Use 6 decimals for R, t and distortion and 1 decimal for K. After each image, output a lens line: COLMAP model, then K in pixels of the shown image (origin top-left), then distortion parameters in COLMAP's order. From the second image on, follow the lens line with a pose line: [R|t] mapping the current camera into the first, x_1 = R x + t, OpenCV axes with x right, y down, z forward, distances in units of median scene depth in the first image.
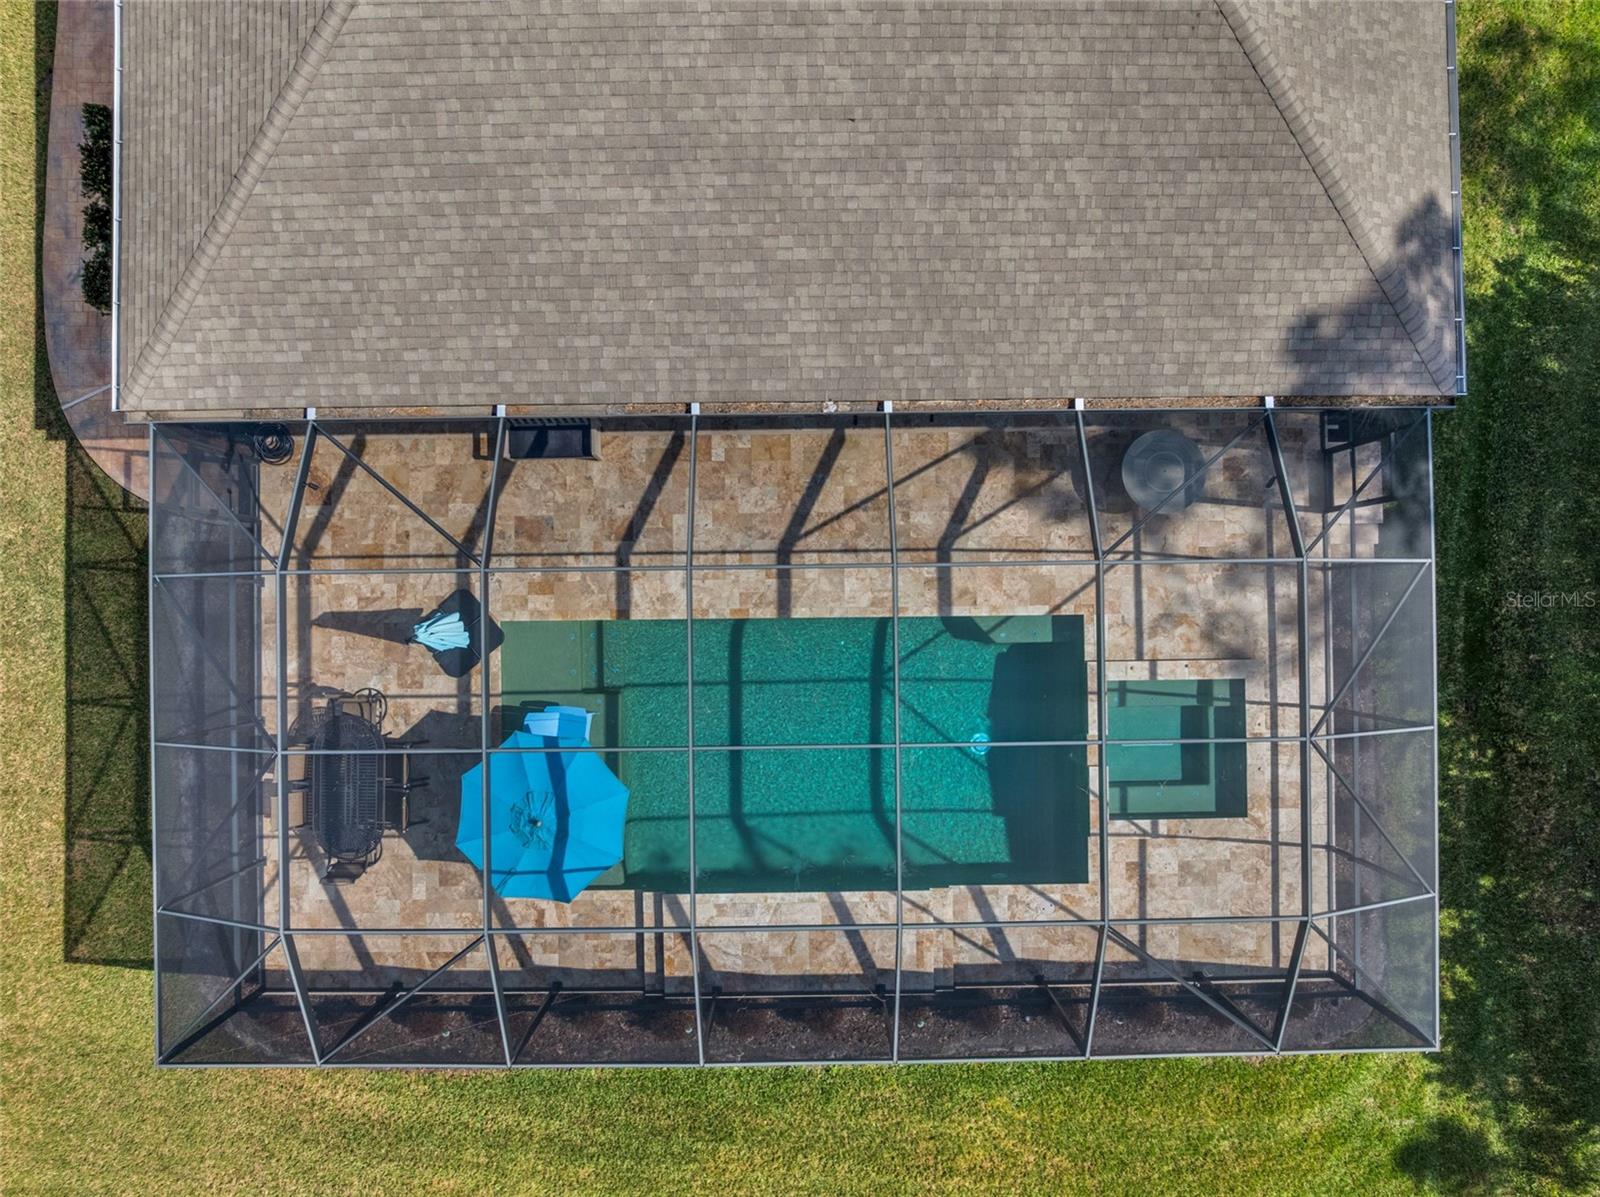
lens RADIAL K [[1137.3, 0, 803.4], [0, 1137.3, 591.8], [0, 0, 1]] dist [-0.061626, 0.030370]
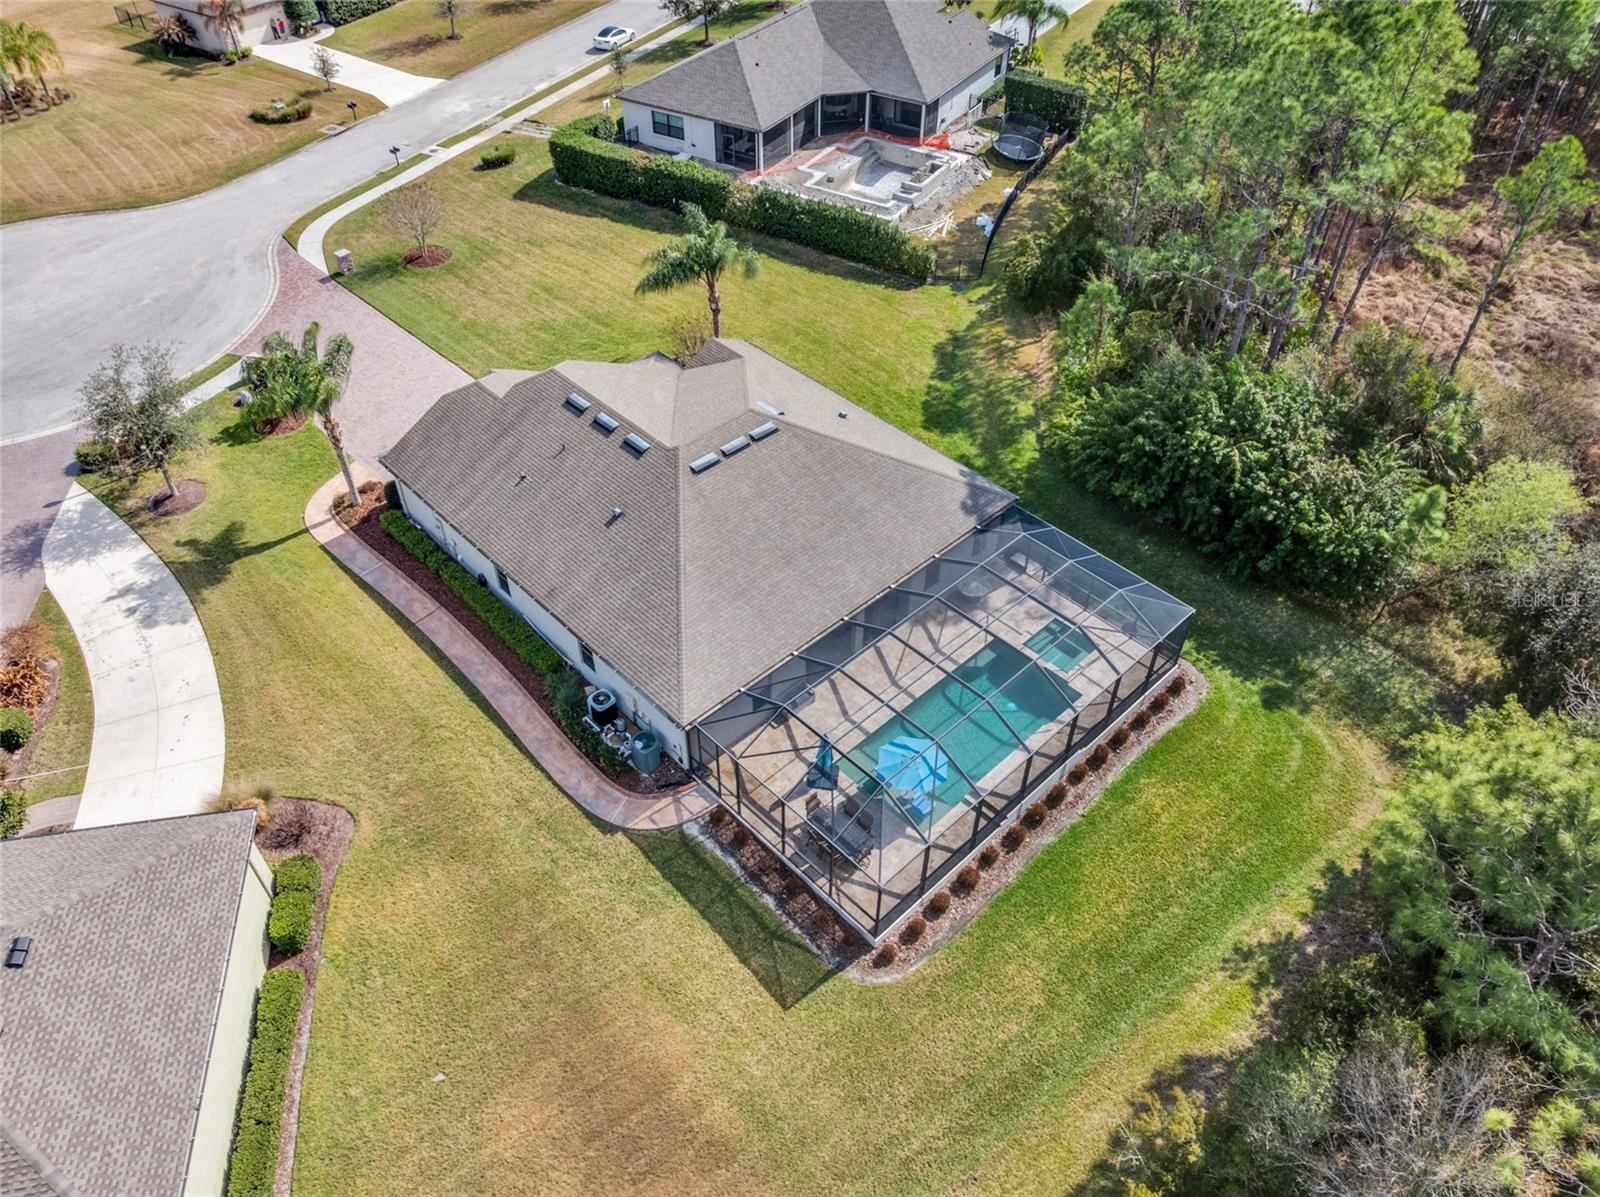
lens RADIAL K [[1137.3, 0, 803.4], [0, 1137.3, 591.8], [0, 0, 1]] dist [-0.061626, 0.030370]
pose [[0.729125, -0.466731, 0.500538, -1.285084], [0.684266, 0.510499, -0.520740, 0.995047], [-0.012479, 0.722186, 0.691586, -0.820262]]
